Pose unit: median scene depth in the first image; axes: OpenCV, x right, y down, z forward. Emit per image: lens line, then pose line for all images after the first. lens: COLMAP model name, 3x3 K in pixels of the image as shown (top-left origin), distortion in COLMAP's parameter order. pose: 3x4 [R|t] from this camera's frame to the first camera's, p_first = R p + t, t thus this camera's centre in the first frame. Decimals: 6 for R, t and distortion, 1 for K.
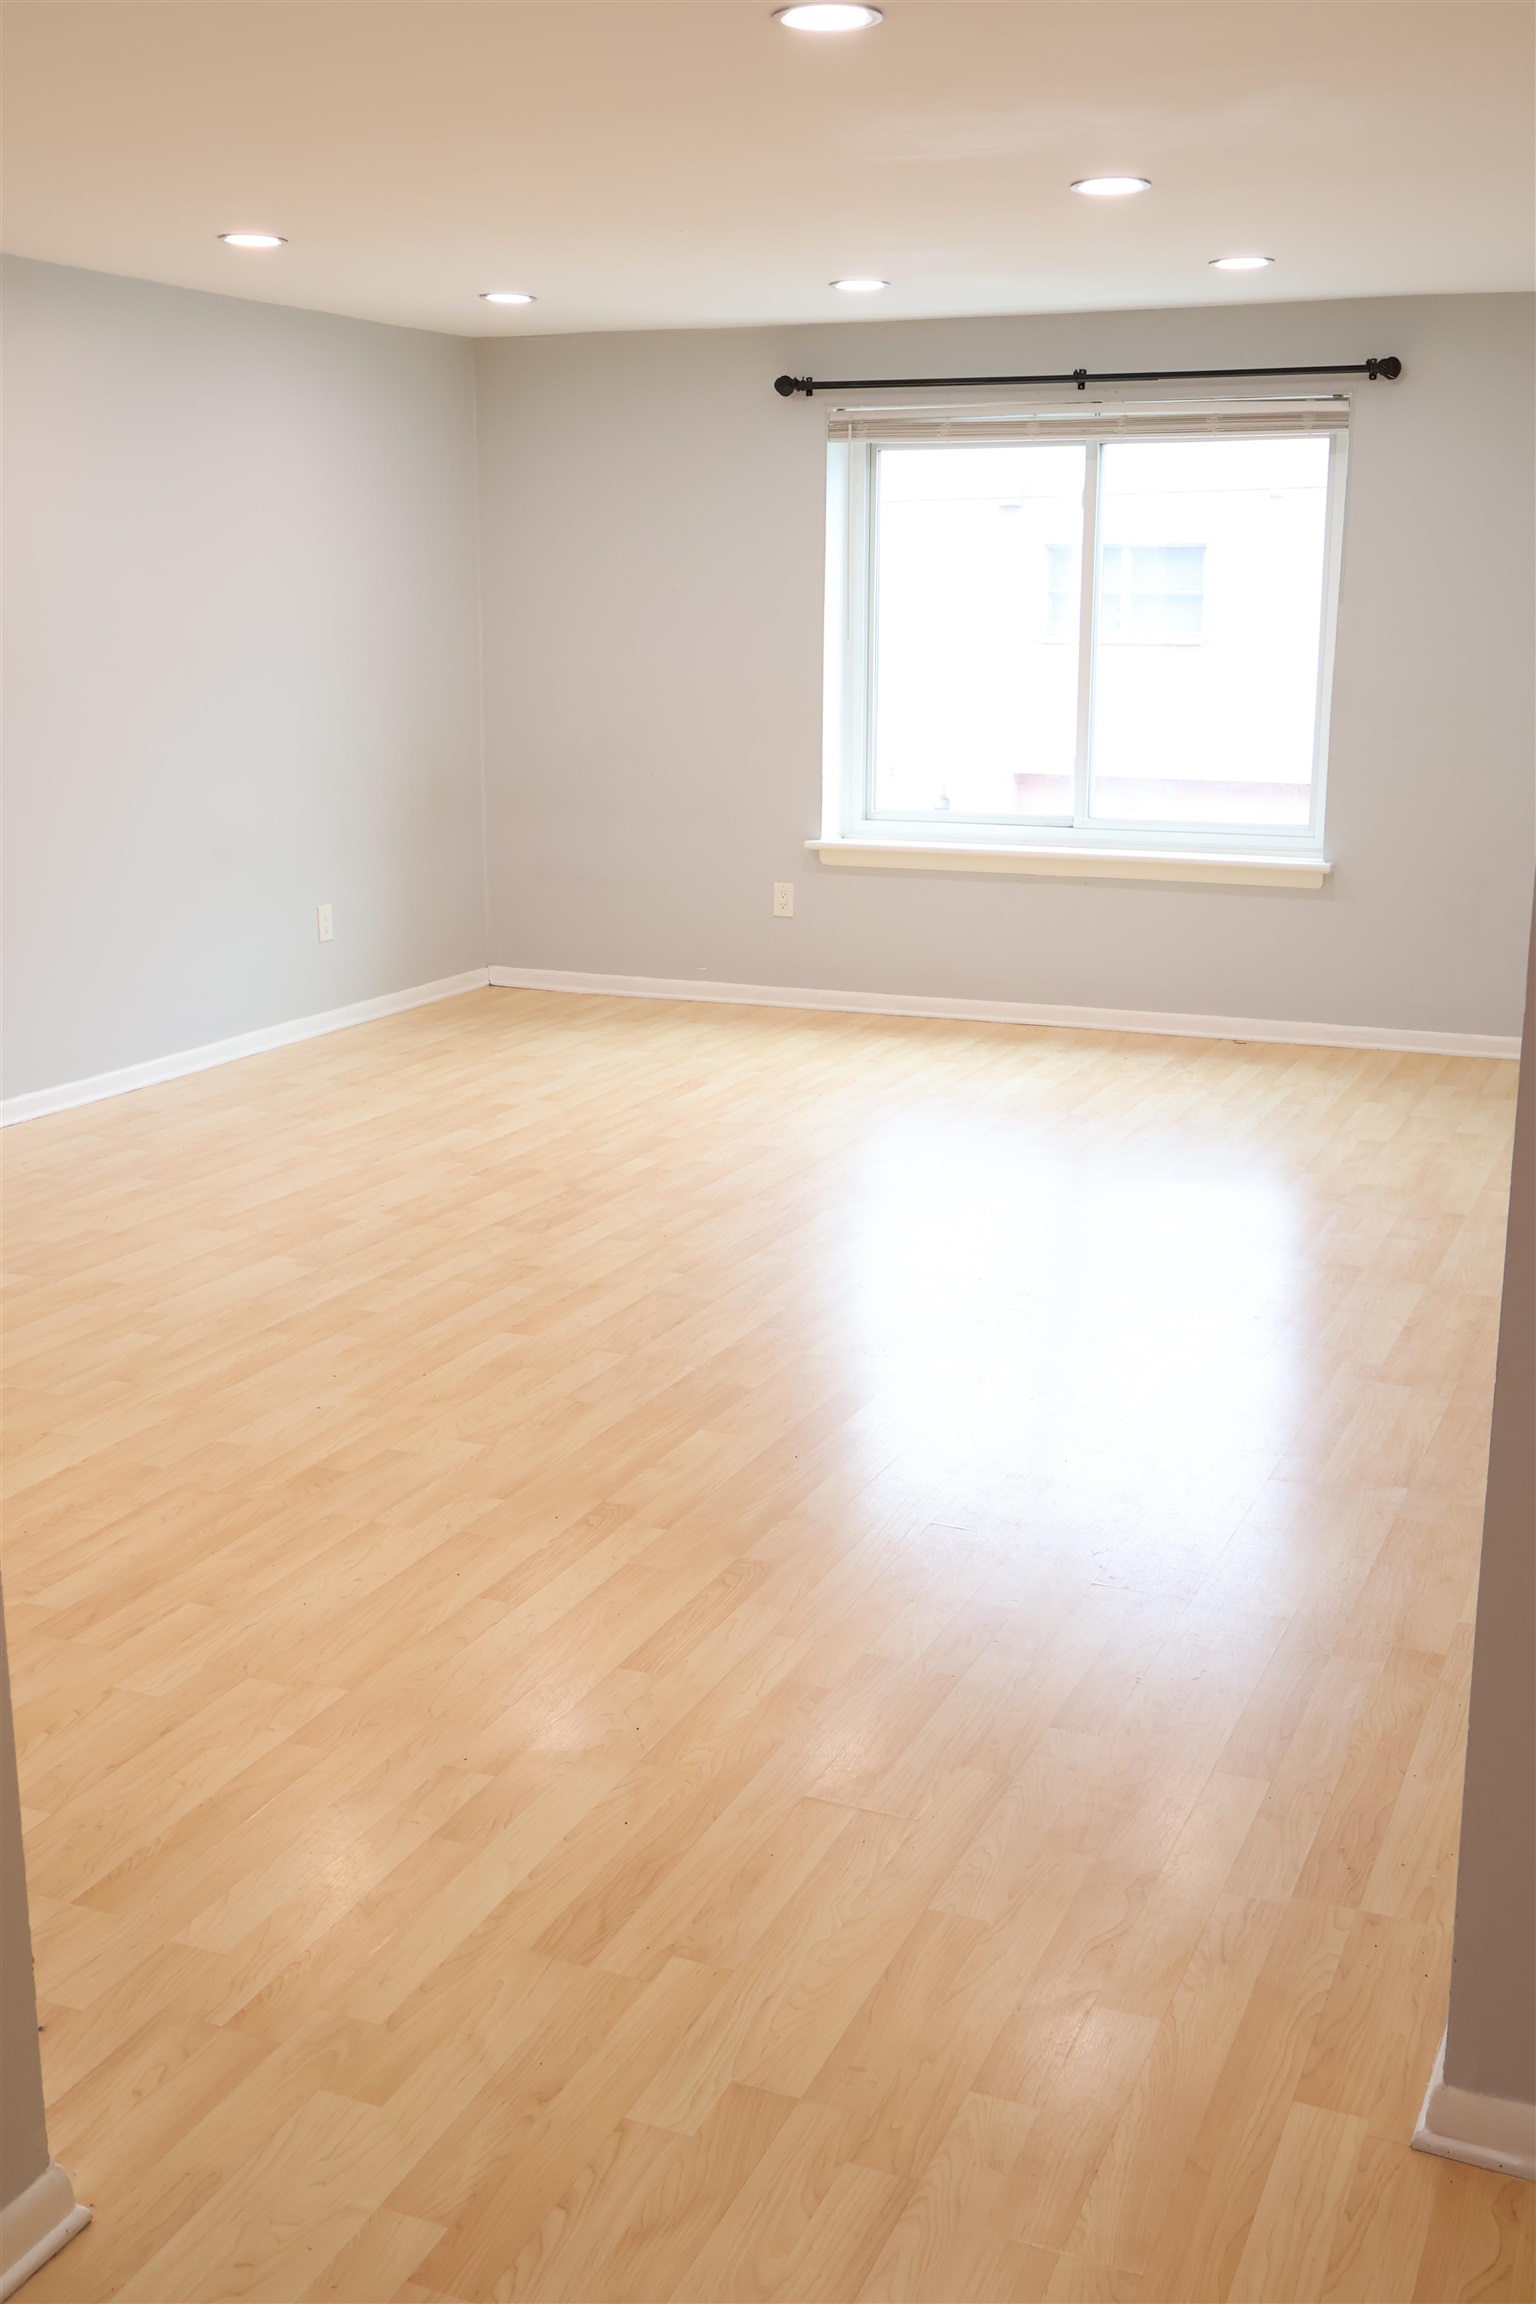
lens RADIAL K [[2341.5, 0, 768.0], [0, 2341.5, 1152.0], [0, 0, 1]] dist [-0.001266, -0.010422]
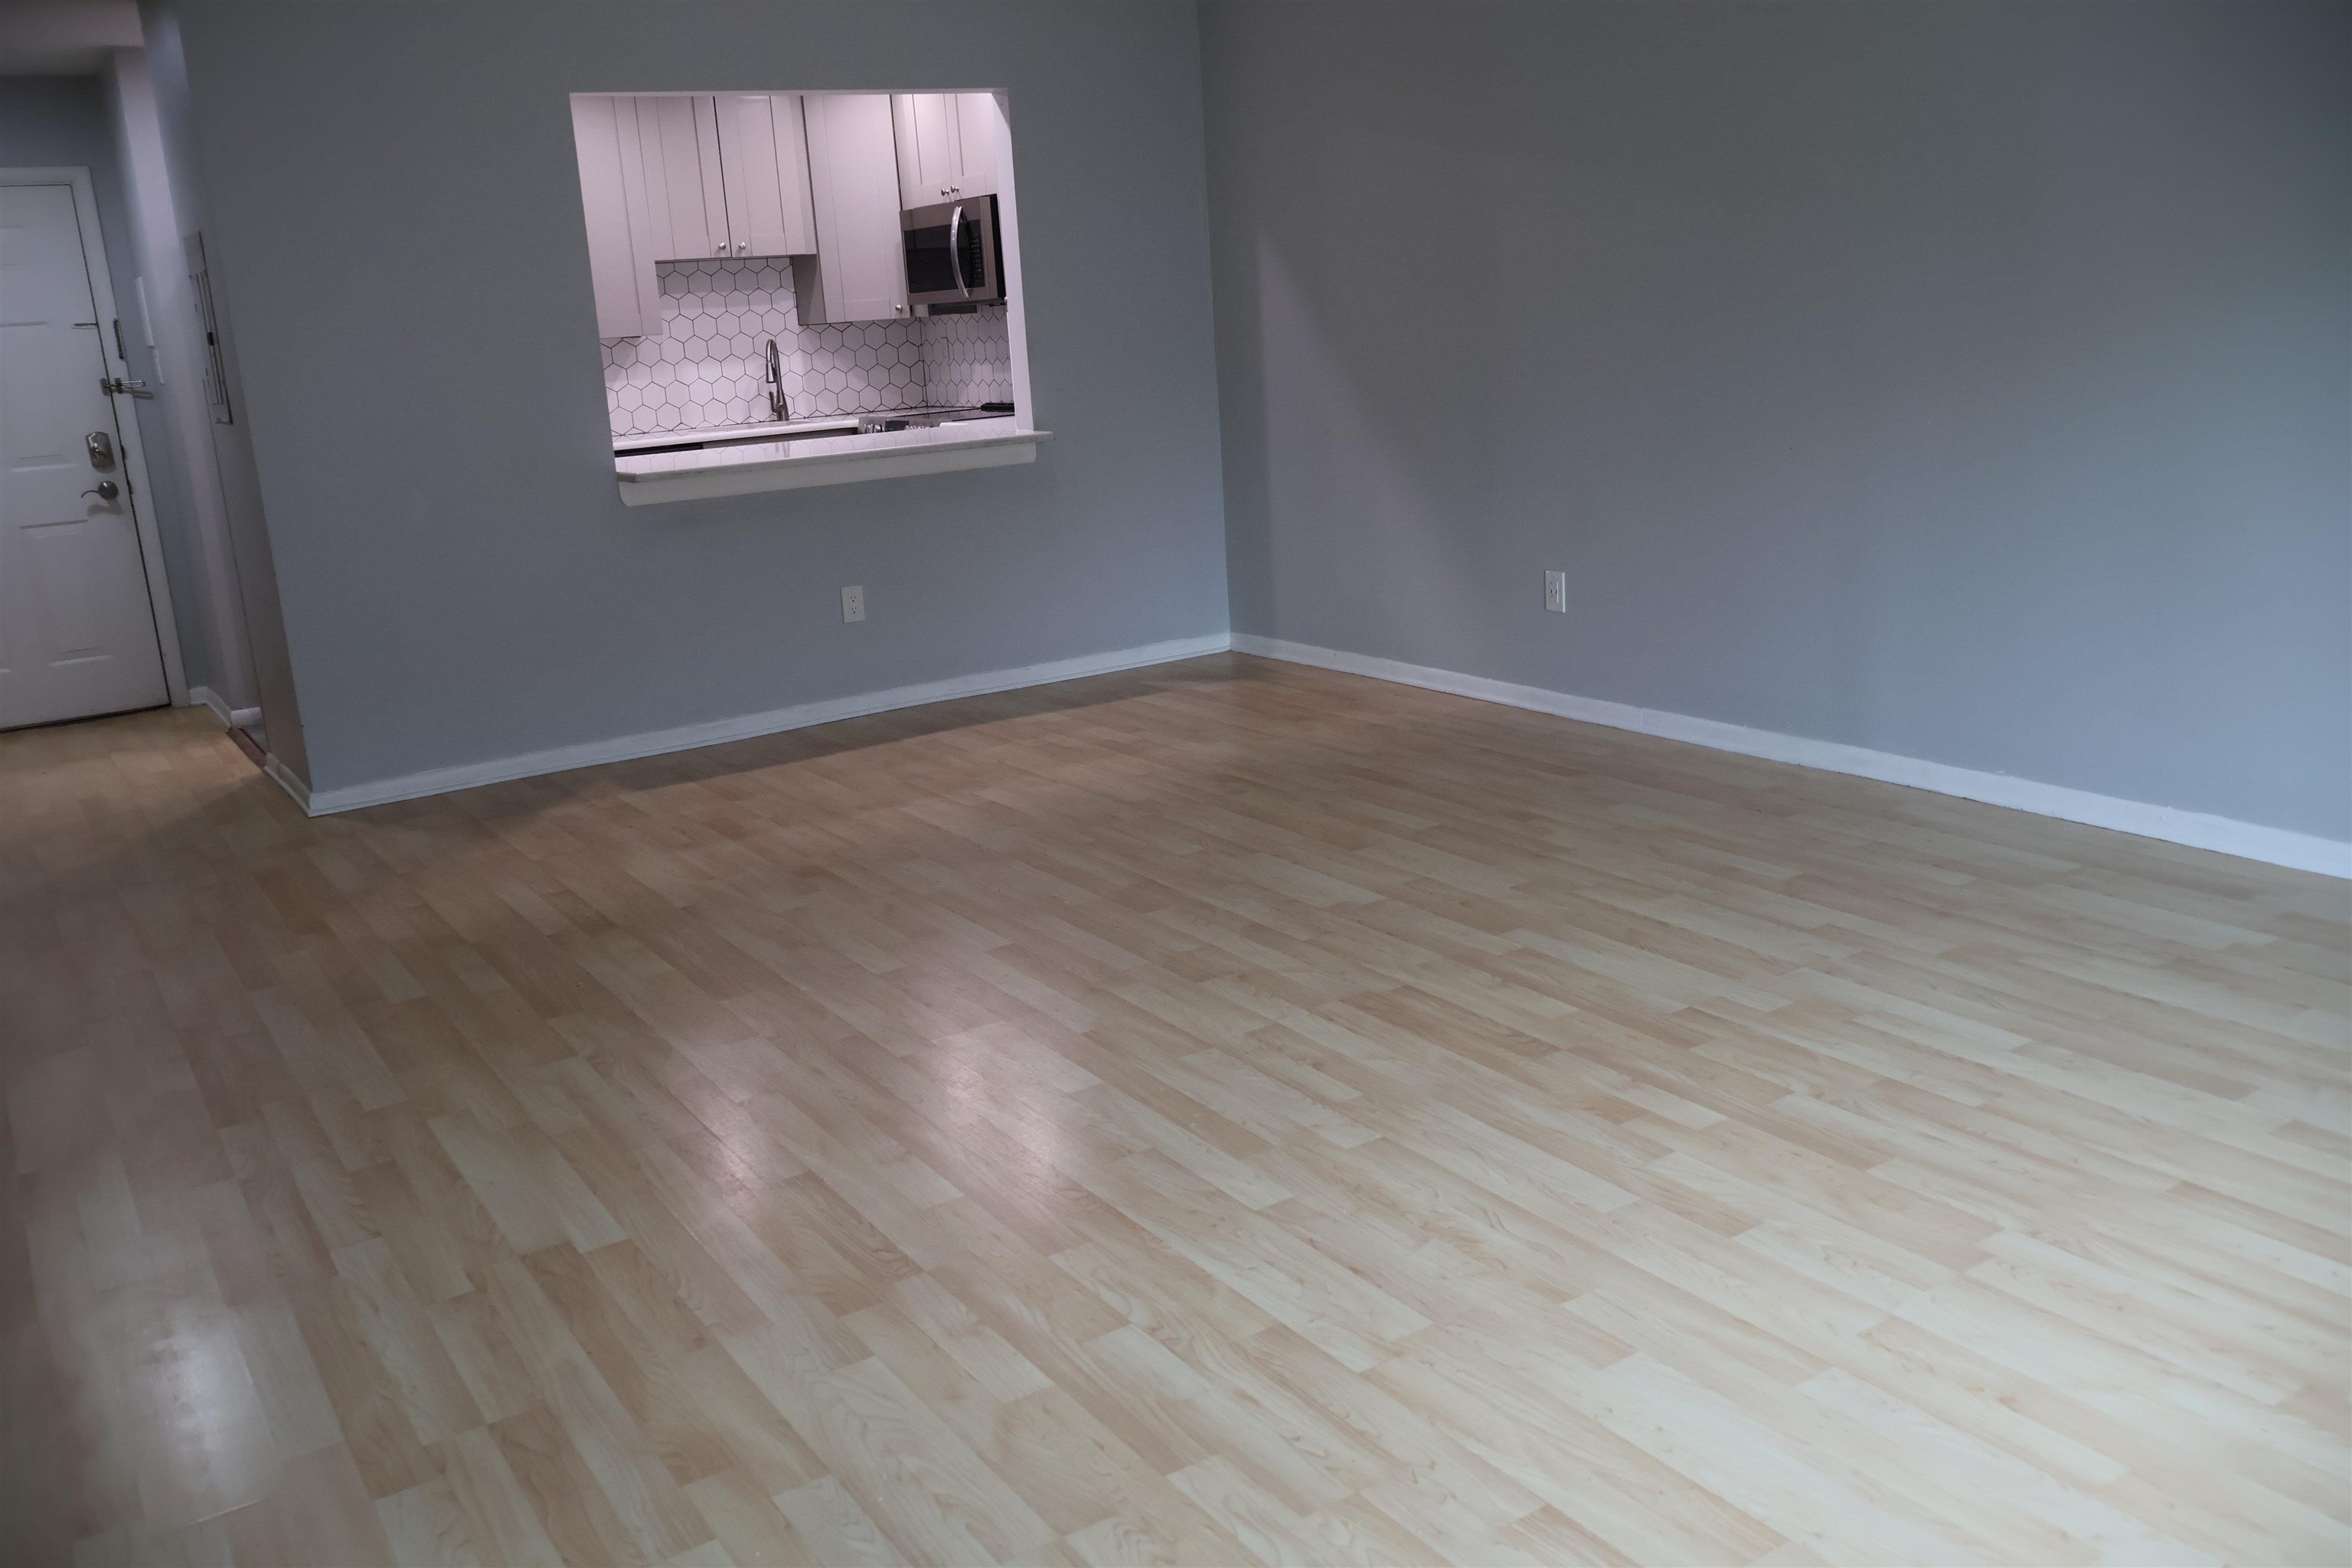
lens RADIAL K [[1942.7, 0, 1111.5], [0, 1942.7, 777.3], [0, 0, 1]] dist [0.010179, 0.012758]
pose [[-0.578044, 0.226227, -0.784020, 0.443496], [-0.124515, 0.925096, 0.358738, -0.260283], [0.806450, 0.304988, -0.506577, 1.264649]]
